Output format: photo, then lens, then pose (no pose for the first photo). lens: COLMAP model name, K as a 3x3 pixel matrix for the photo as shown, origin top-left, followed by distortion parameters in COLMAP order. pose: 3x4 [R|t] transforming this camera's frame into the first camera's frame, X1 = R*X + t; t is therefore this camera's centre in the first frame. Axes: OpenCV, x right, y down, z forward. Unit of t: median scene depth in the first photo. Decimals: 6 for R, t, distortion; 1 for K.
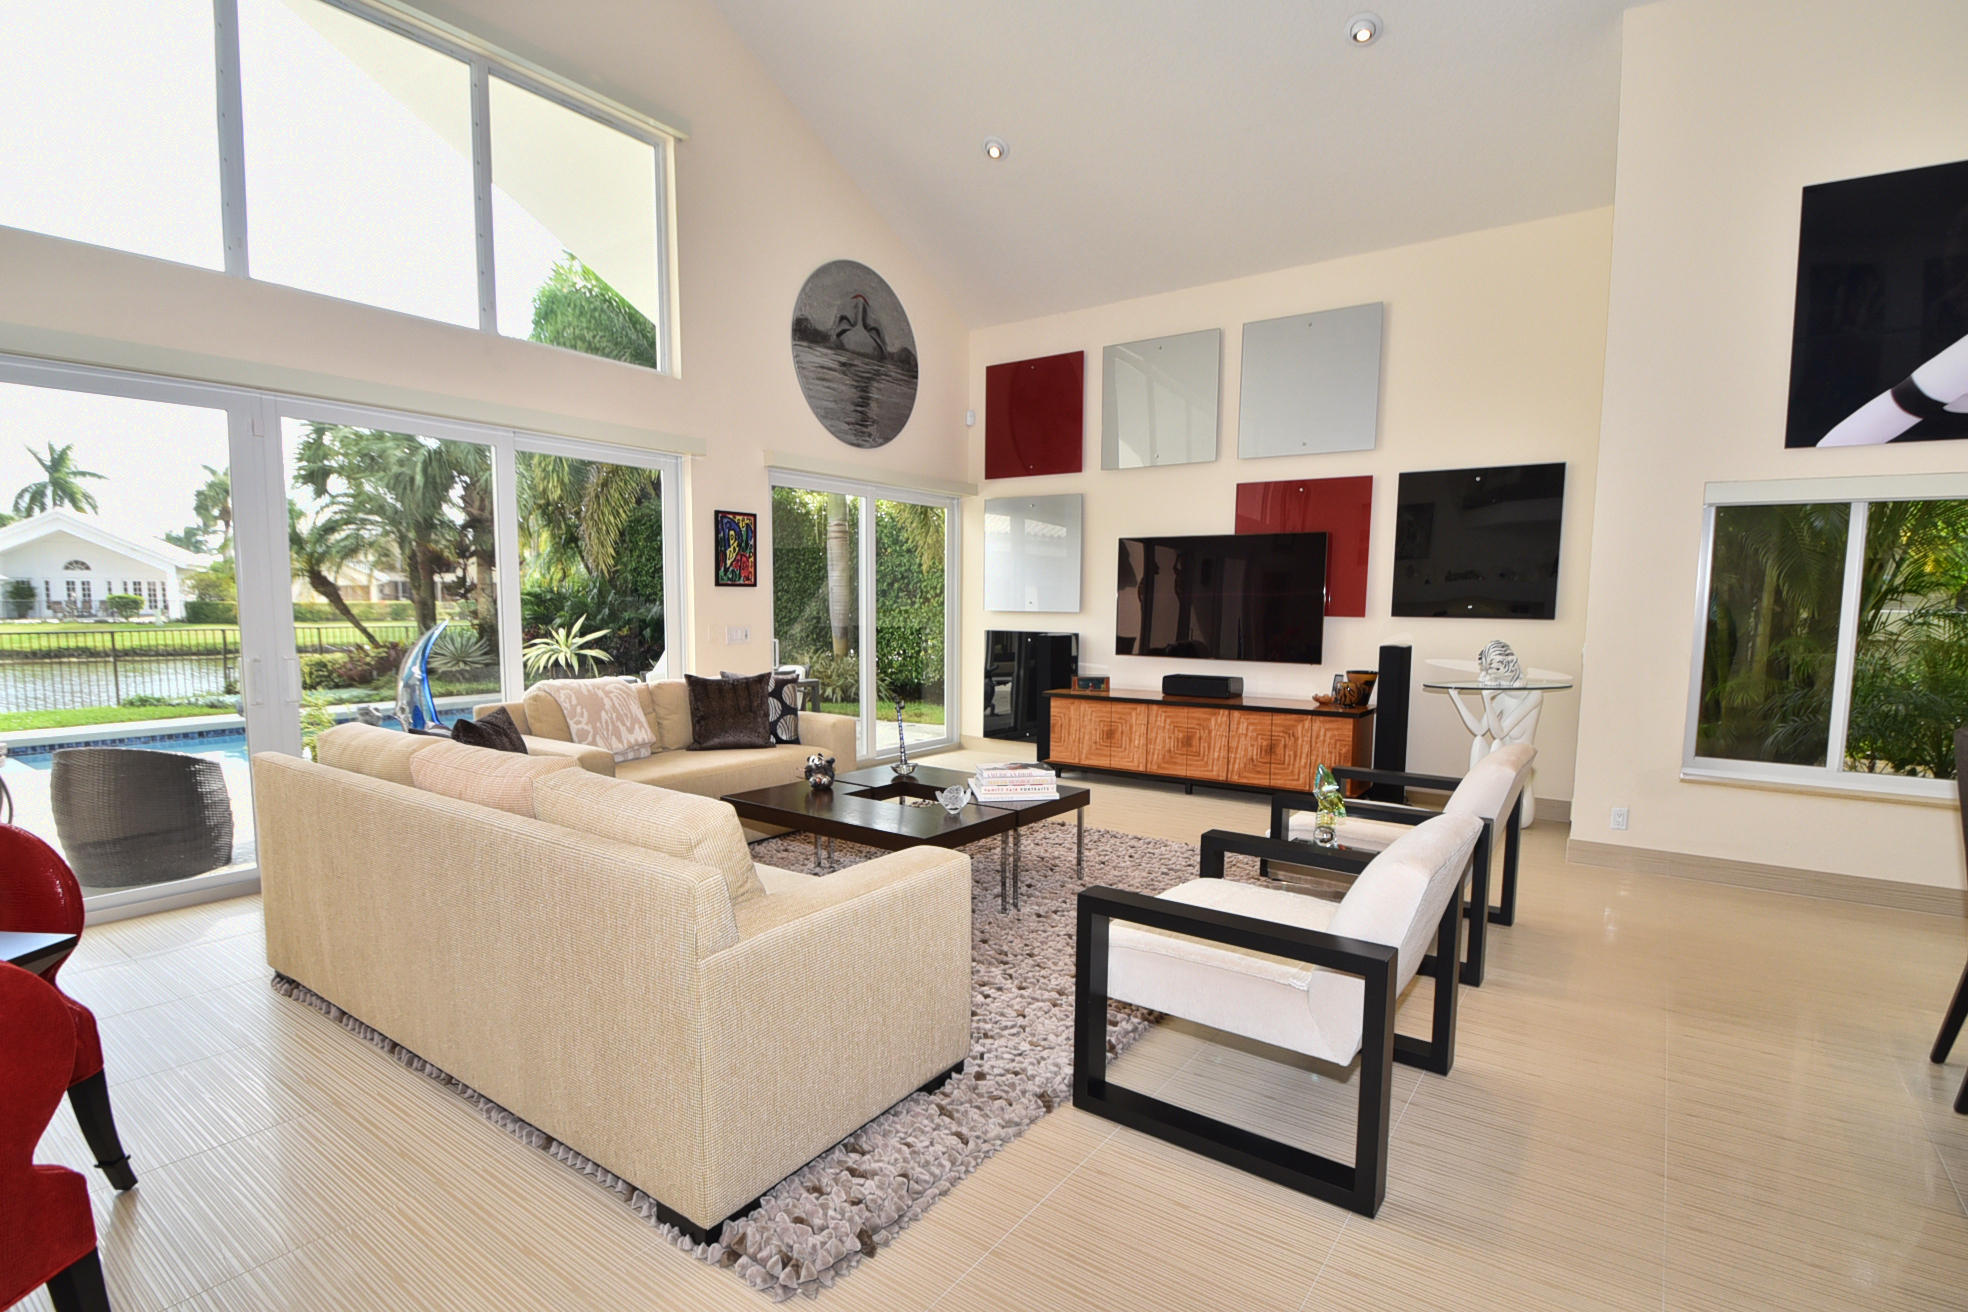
lens RADIAL K [[934.9, 0, 969.9], [0, 934.9, 702.8], [0, 0, 1]] dist [-0.005023, -0.002169]
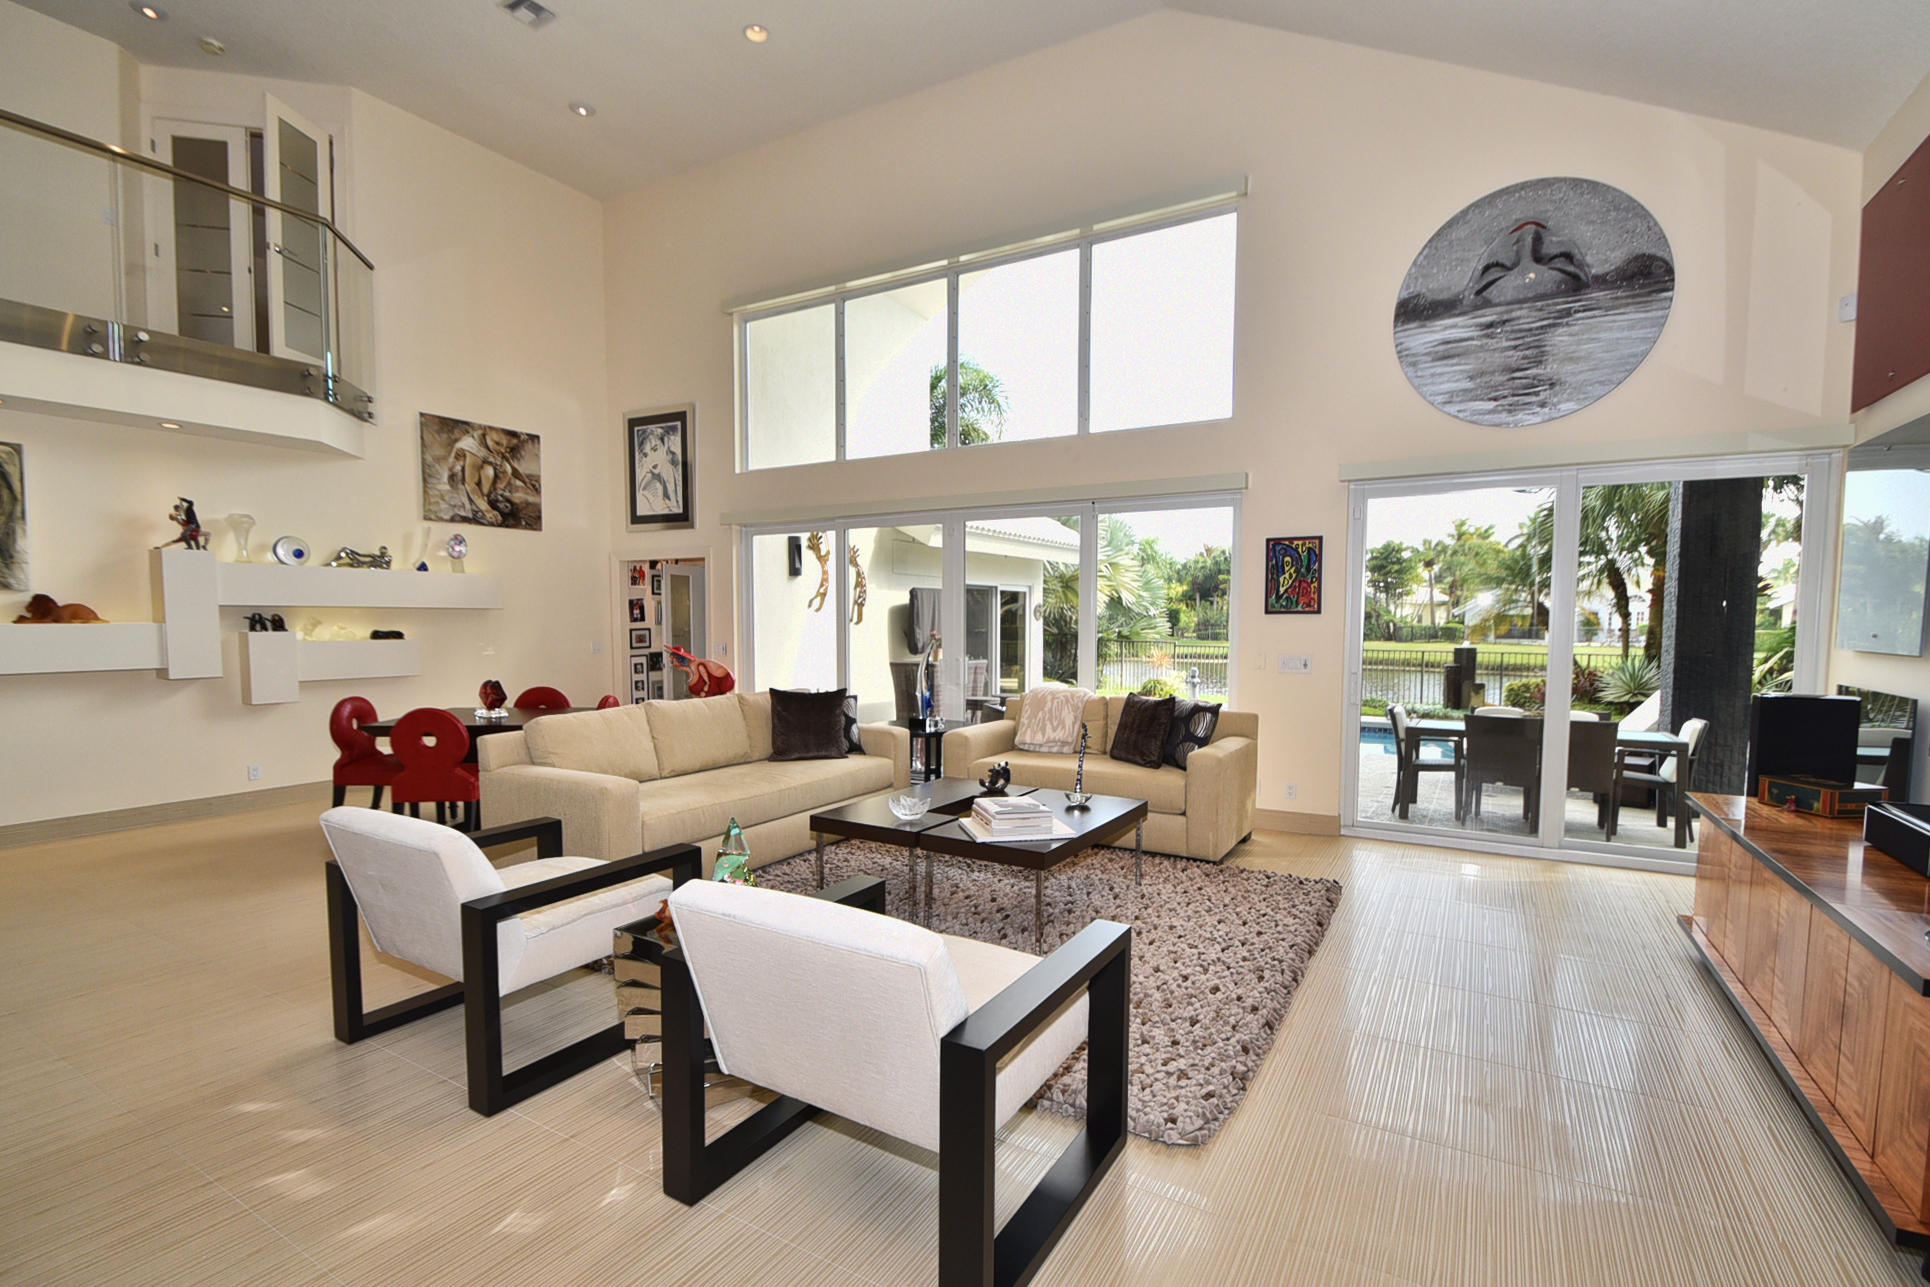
lens RADIAL K [[854.8, 0, 962.9], [0, 854.8, 685.4], [0, 0, 1]] dist [-0.002512, -0.009493]
pose [[0.094320, 0.068504, -0.993182, 0.568010], [-0.112097, 0.992016, 0.057778, -0.059984], [0.989211, 0.105883, 0.101246, 0.549043]]
